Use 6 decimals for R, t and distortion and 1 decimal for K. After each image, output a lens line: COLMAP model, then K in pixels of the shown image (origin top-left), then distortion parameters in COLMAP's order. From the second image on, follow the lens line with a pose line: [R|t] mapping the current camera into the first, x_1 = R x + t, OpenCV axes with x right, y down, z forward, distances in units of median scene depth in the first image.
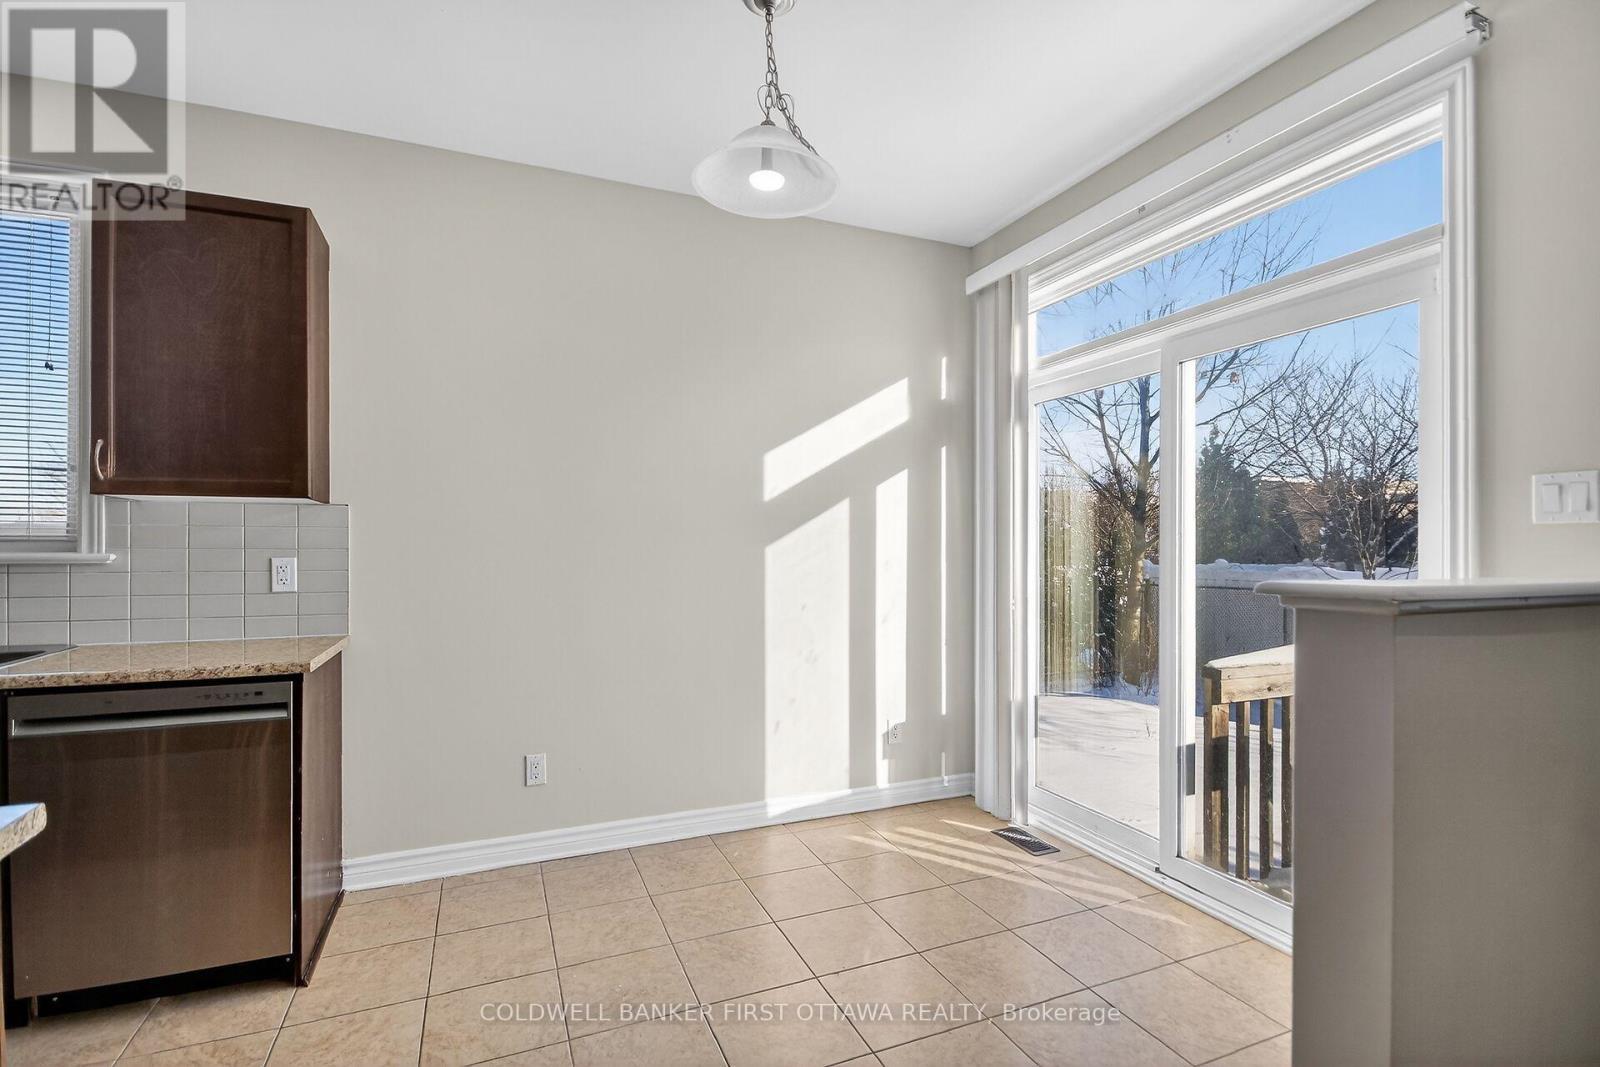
lens RADIAL K [[753.6, 0, 799.0], [0, 753.6, 554.1], [0, 0, 1]] dist [0.003242, 0.000427]
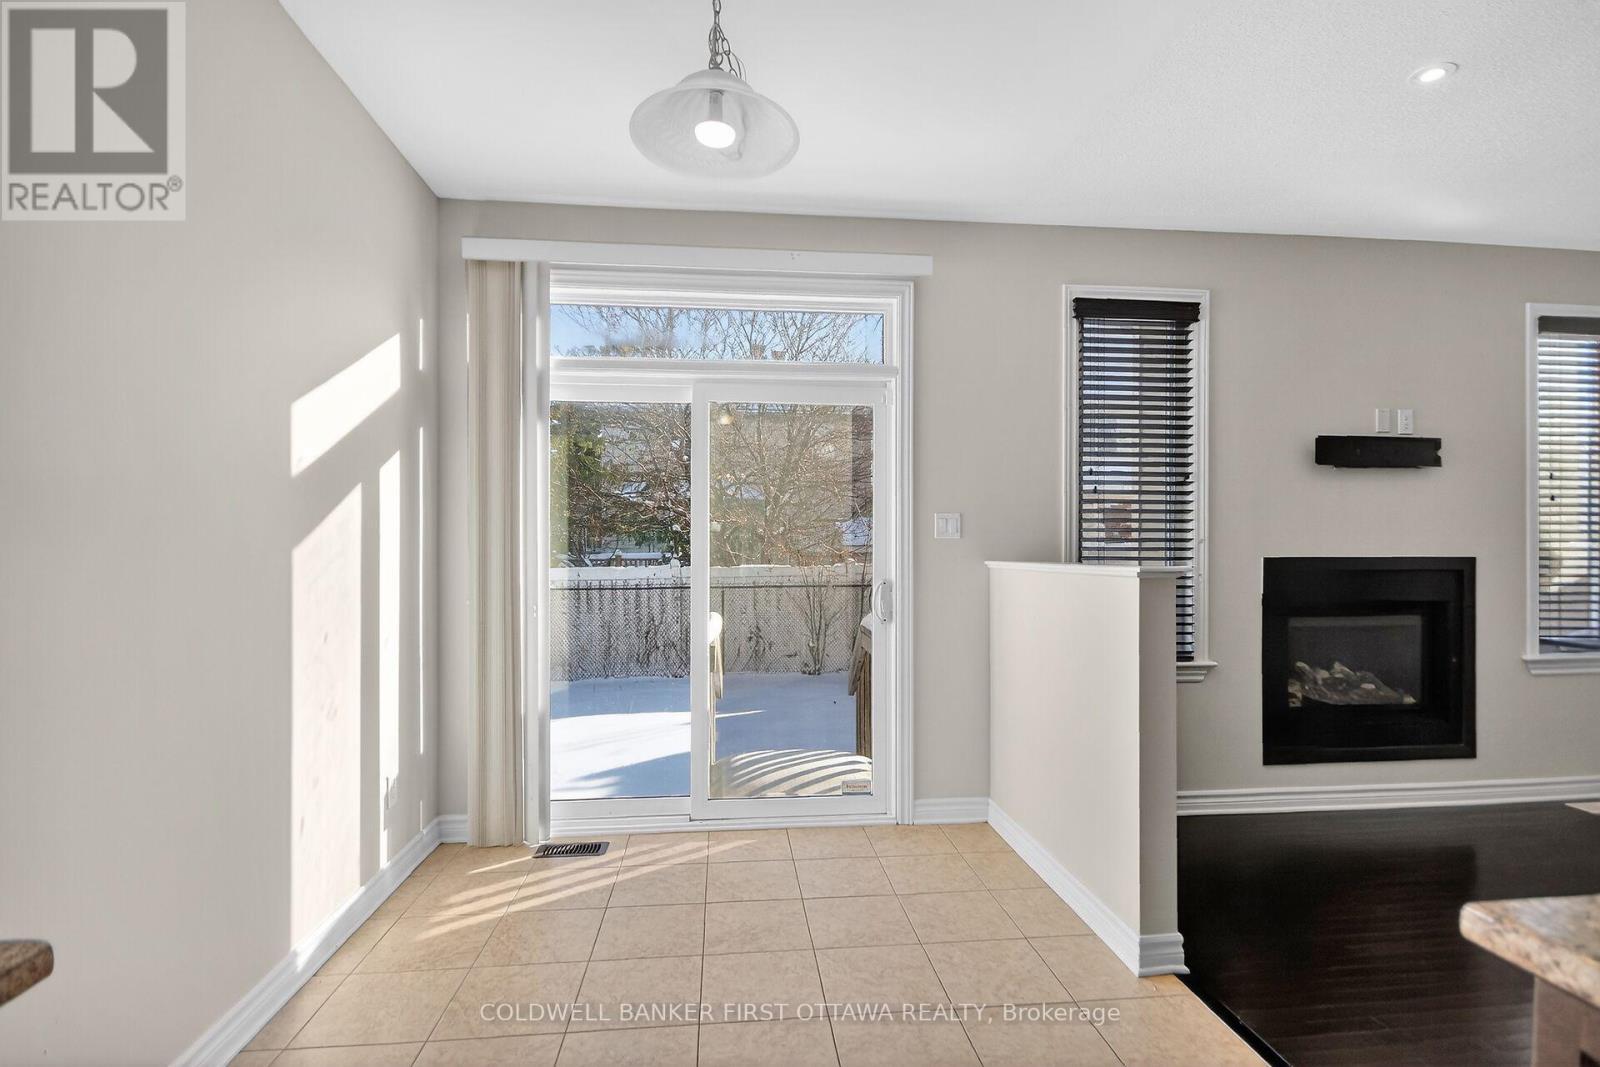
lens RADIAL K [[753.6, 0, 799.0], [0, 753.6, 554.1], [0, 0, 1]] dist [0.003242, 0.000427]
pose [[0.293912, -0.004896, 0.955820, -0.540051], [0.012497, 0.999921, 0.001279, -0.001067], [-0.955751, 0.011569, 0.293950, 0.417269]]
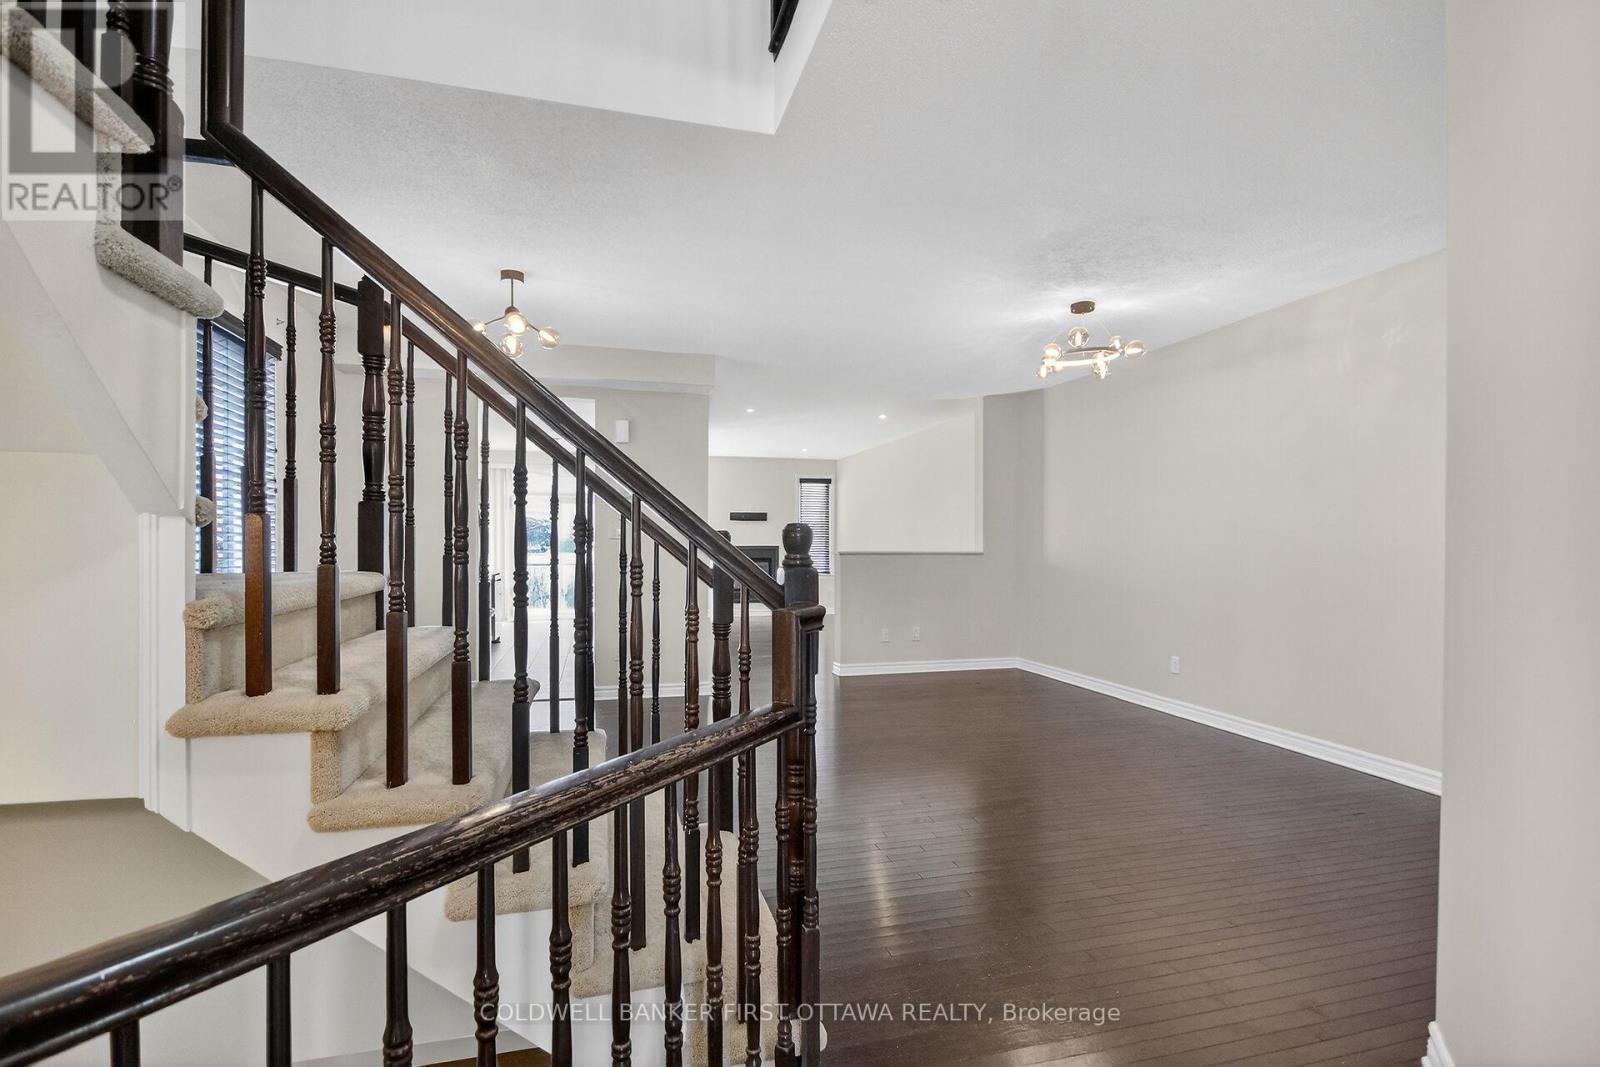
lens RADIAL K [[742.7, 0, 798.7], [0, 742.7, 548.0], [0, 0, 1]] dist [-0.000140, 0.000047]
pose [[0.138372, -0.008506, 0.990344, -3.137871], [0.014201, 0.999877, 0.006604, 0.003788], [-0.990279, 0.013150, 0.138476, -0.887150]]
